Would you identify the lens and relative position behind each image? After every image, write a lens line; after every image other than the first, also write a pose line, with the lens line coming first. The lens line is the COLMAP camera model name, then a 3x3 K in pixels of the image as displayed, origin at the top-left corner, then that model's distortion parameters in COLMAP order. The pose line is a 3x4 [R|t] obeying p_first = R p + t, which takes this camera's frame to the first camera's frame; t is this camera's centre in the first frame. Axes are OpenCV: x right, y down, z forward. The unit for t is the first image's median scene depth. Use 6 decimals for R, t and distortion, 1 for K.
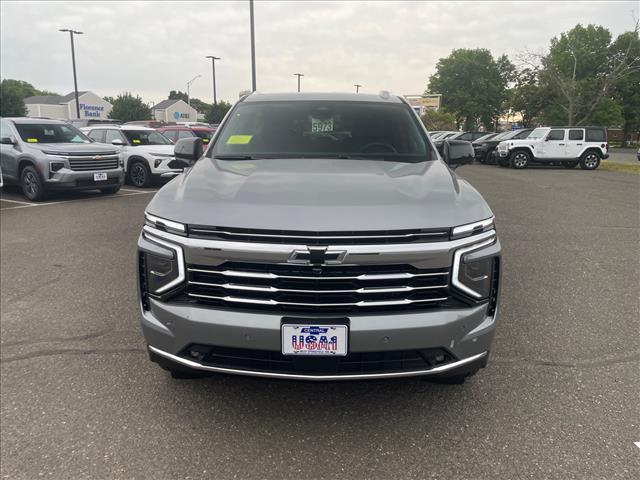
lens RADIAL K [[477.6, 0, 324.3], [0, 477.6, 238.9], [0, 0, 1]] dist [0.111761, -0.140355]
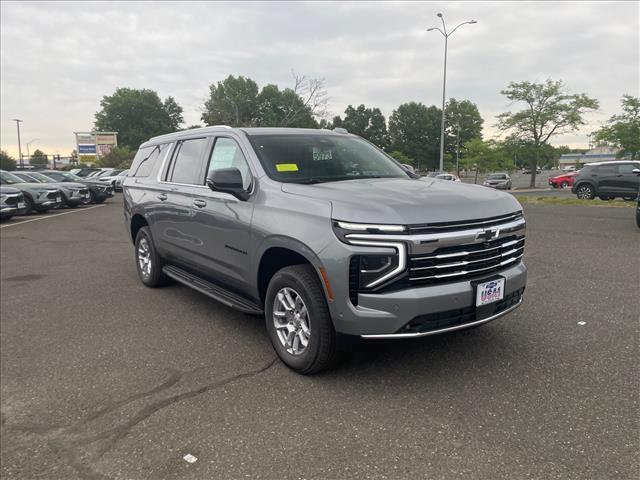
lens RADIAL K [[477.6, 0, 324.3], [0, 477.6, 238.9], [0, 0, 1]] dist [0.111761, -0.140355]
pose [[0.791756, -0.120802, 0.598774, -0.807810], [0.165830, 0.985944, -0.020363, -0.002600], [-0.587898, 0.115417, 0.800659, 0.060510]]
